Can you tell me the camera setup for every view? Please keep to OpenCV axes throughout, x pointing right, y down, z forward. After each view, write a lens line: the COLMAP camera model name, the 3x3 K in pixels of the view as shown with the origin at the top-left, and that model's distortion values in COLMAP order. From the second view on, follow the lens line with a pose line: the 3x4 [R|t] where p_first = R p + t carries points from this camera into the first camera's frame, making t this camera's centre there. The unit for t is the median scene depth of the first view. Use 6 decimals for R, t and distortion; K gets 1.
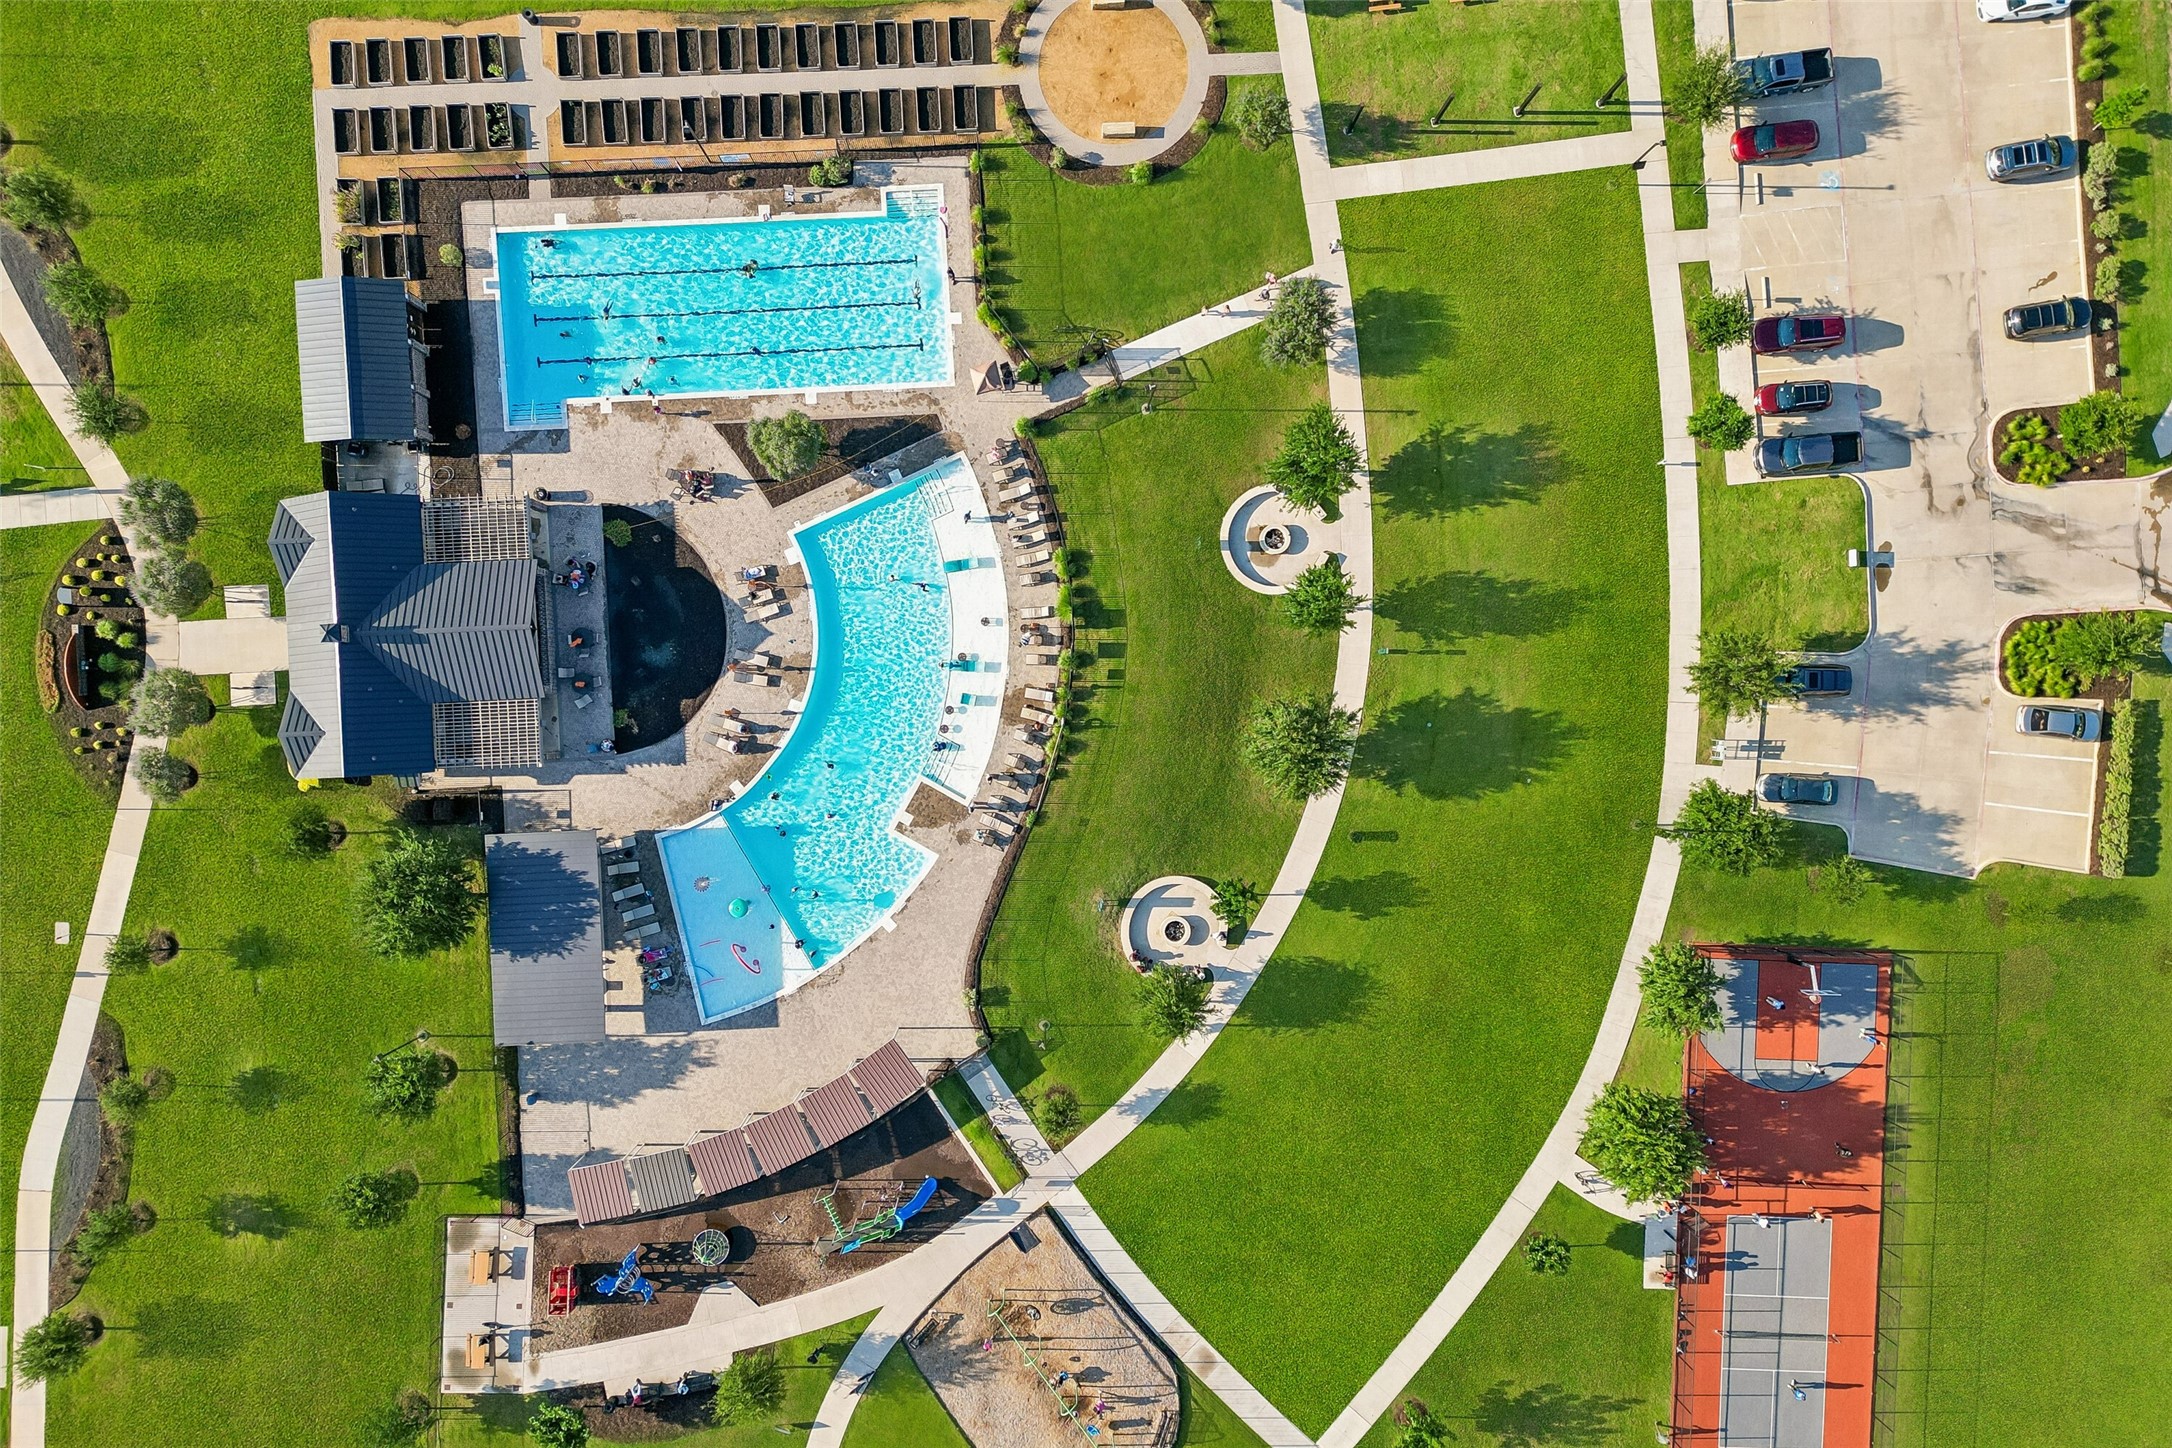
lens RADIAL K [[1503.8, 0, 1077.4], [0, 1503.8, 726.2], [0, 0, 1]] dist [0.073170, -0.073022]
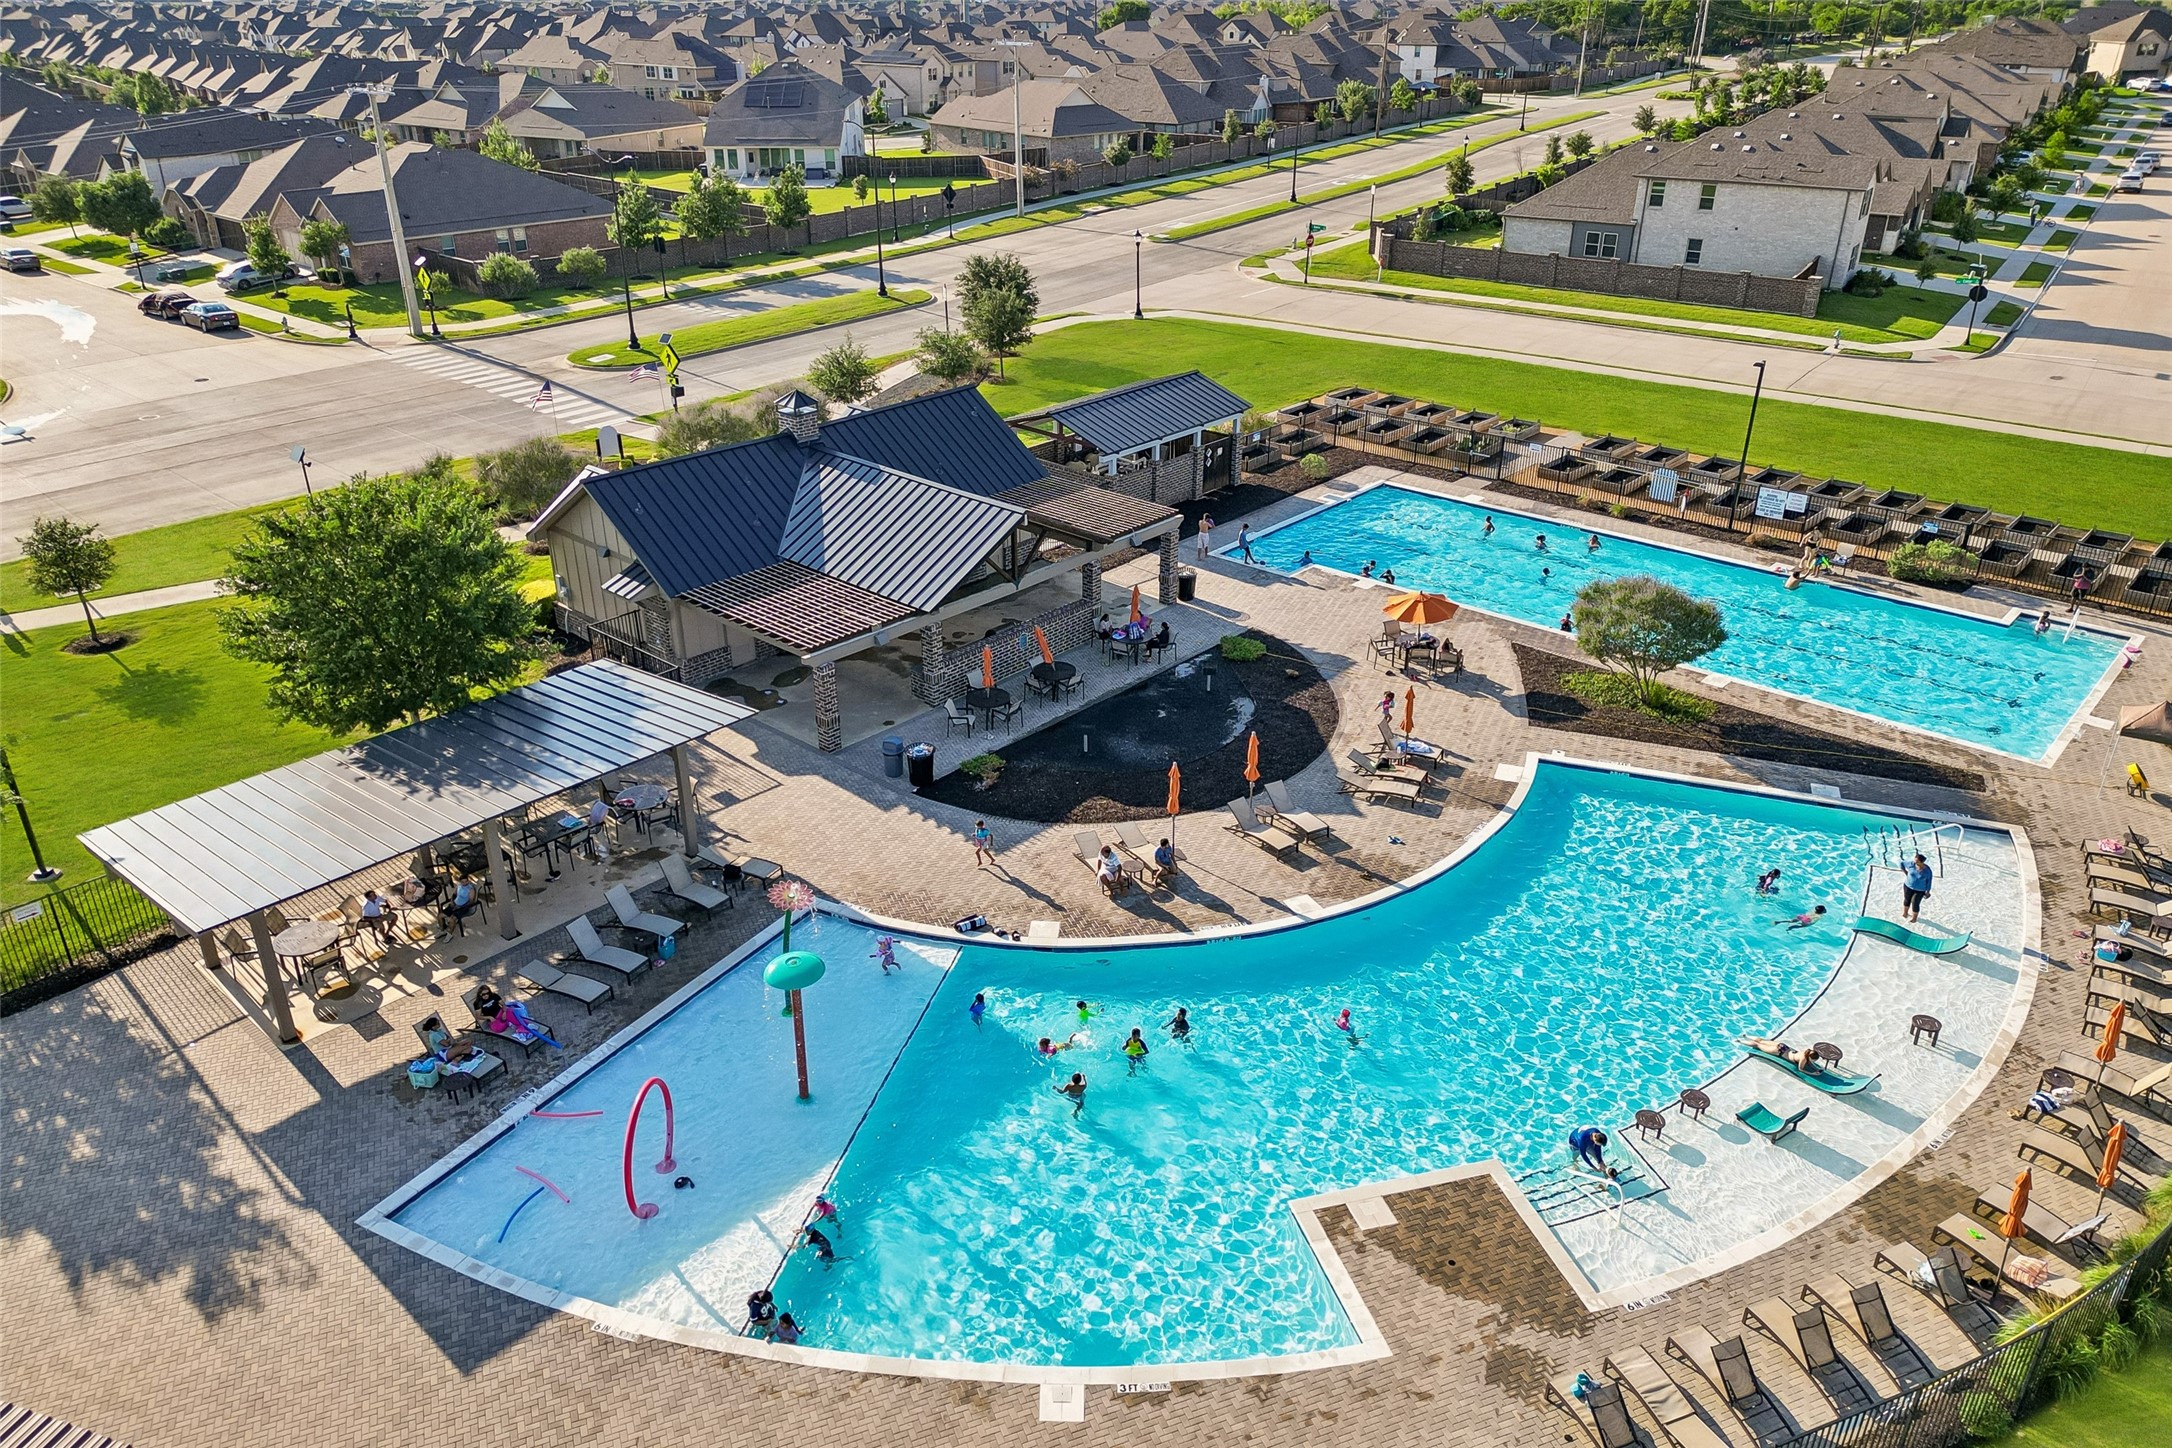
lens RADIAL K [[1503.8, 0, 1077.4], [0, 1503.8, 726.2], [0, 0, 1]] dist [0.073170, -0.073022]
pose [[0.700569, 0.340912, -0.626883, -0.003630], [-0.713283, 0.309003, -0.629082, 0.253427], [-0.020753, 0.887860, 0.459645, 0.784946]]
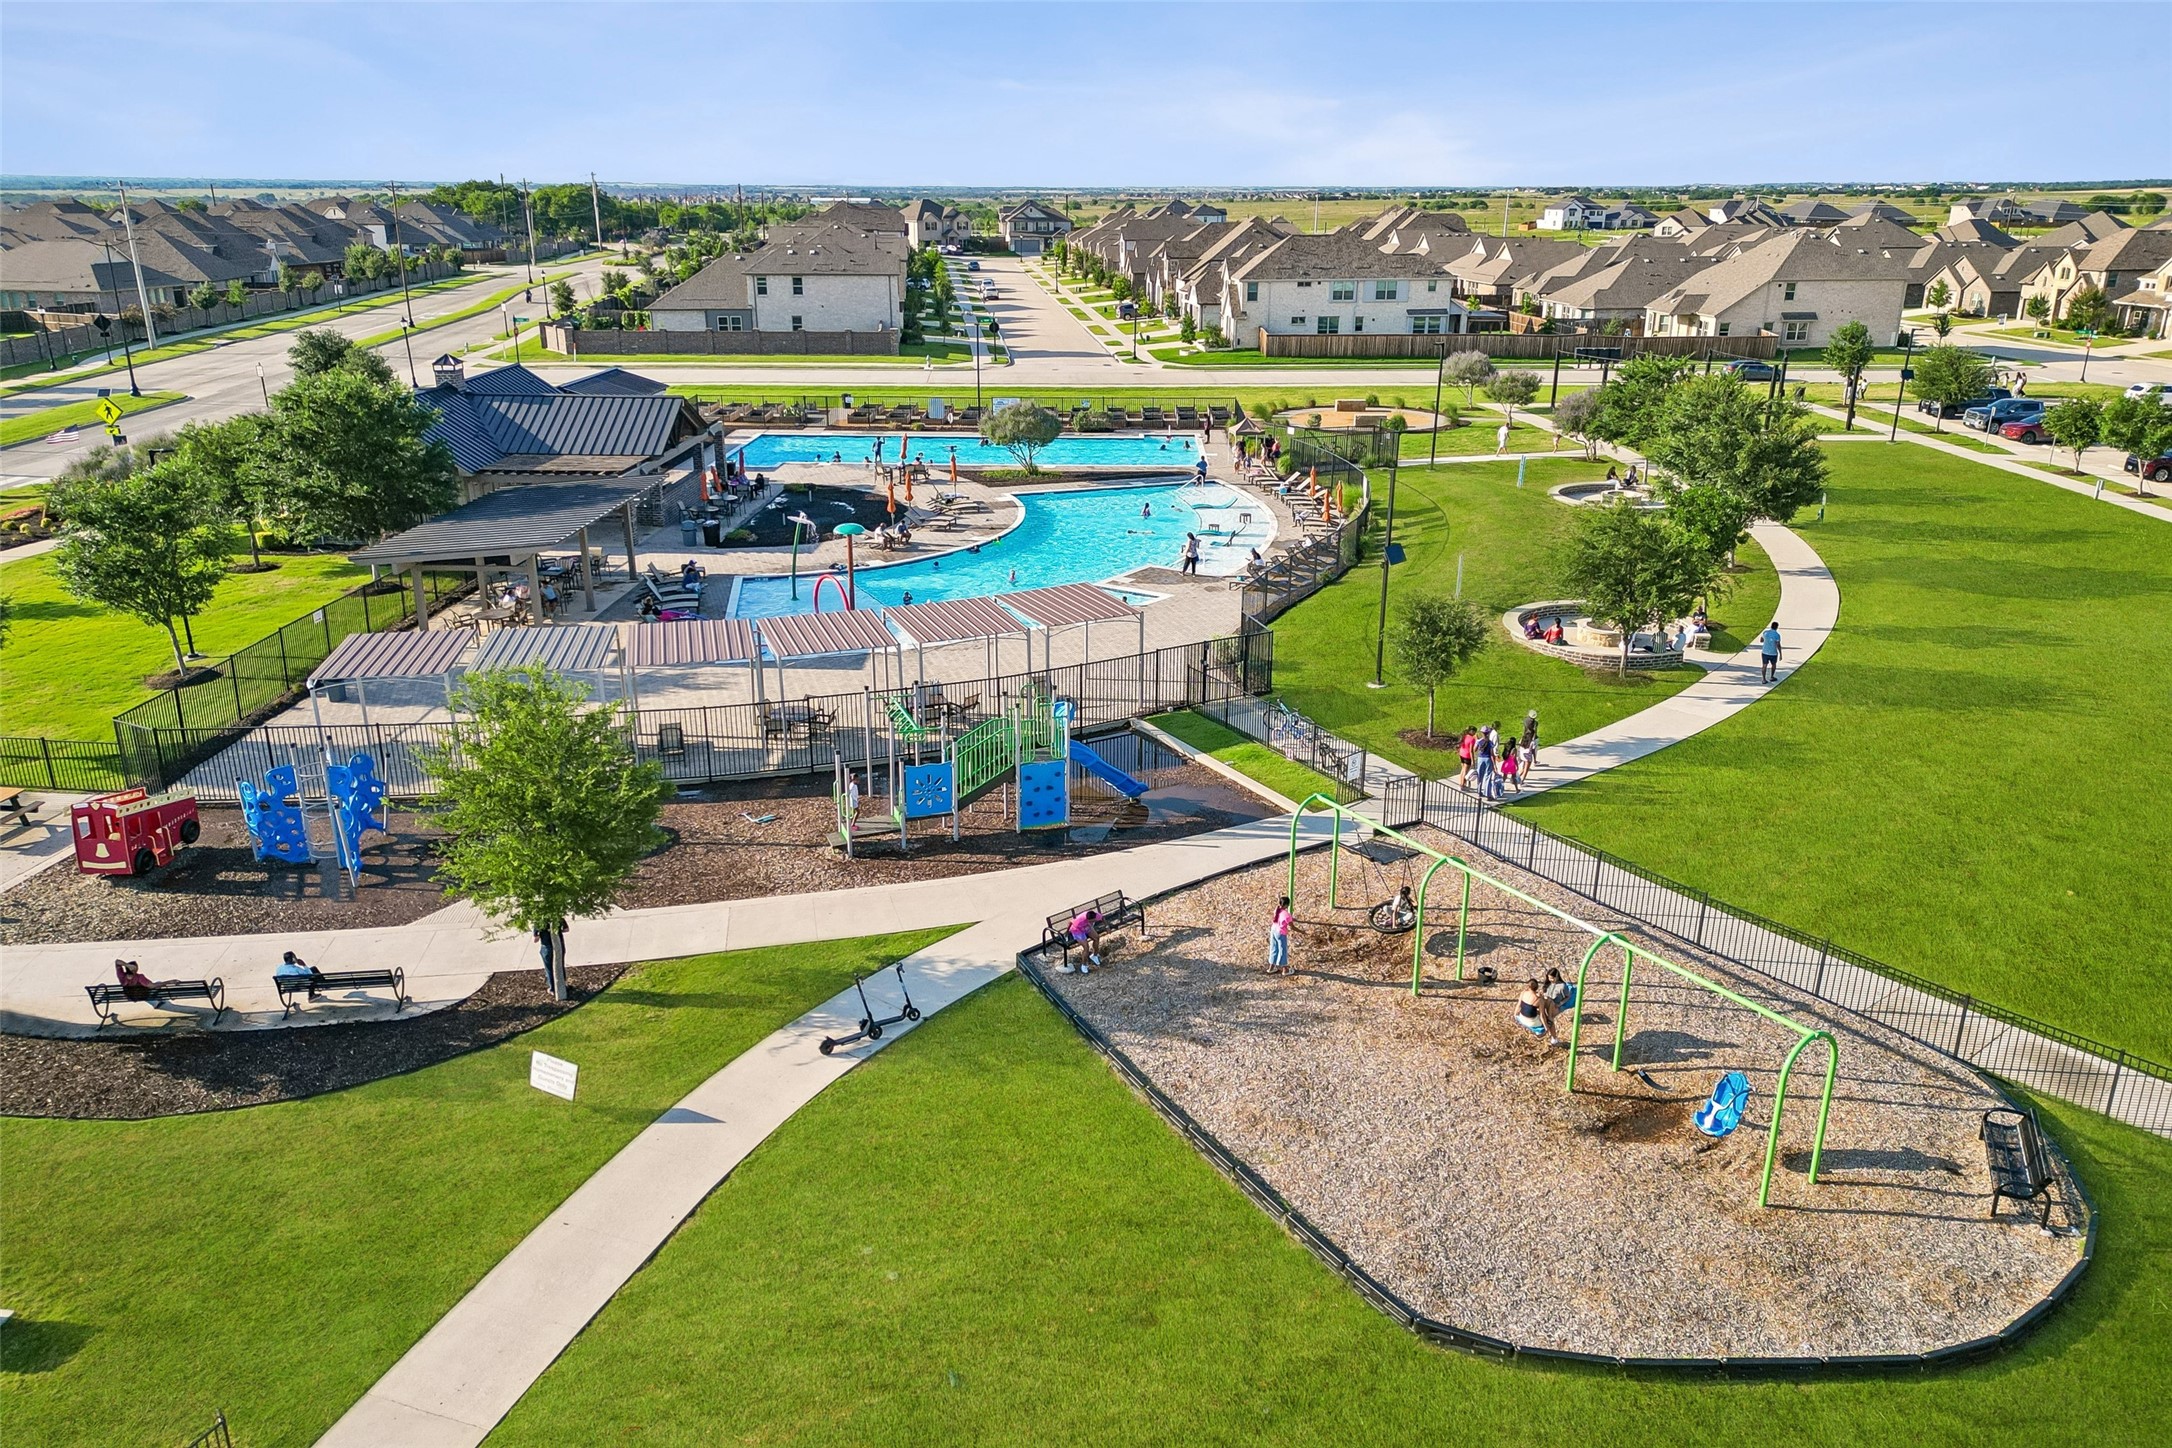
lens RADIAL K [[1545.0, 0, 1025.9], [0, 1545.0, 723.0], [0, 0, 1]] dist [0.026933, -0.001633]
pose [[0.992117, 0.067838, -0.105366, -0.083167], [-0.121629, 0.318827, -0.939977, 0.696277], [-0.030173, 0.945382, 0.324565, 0.845616]]
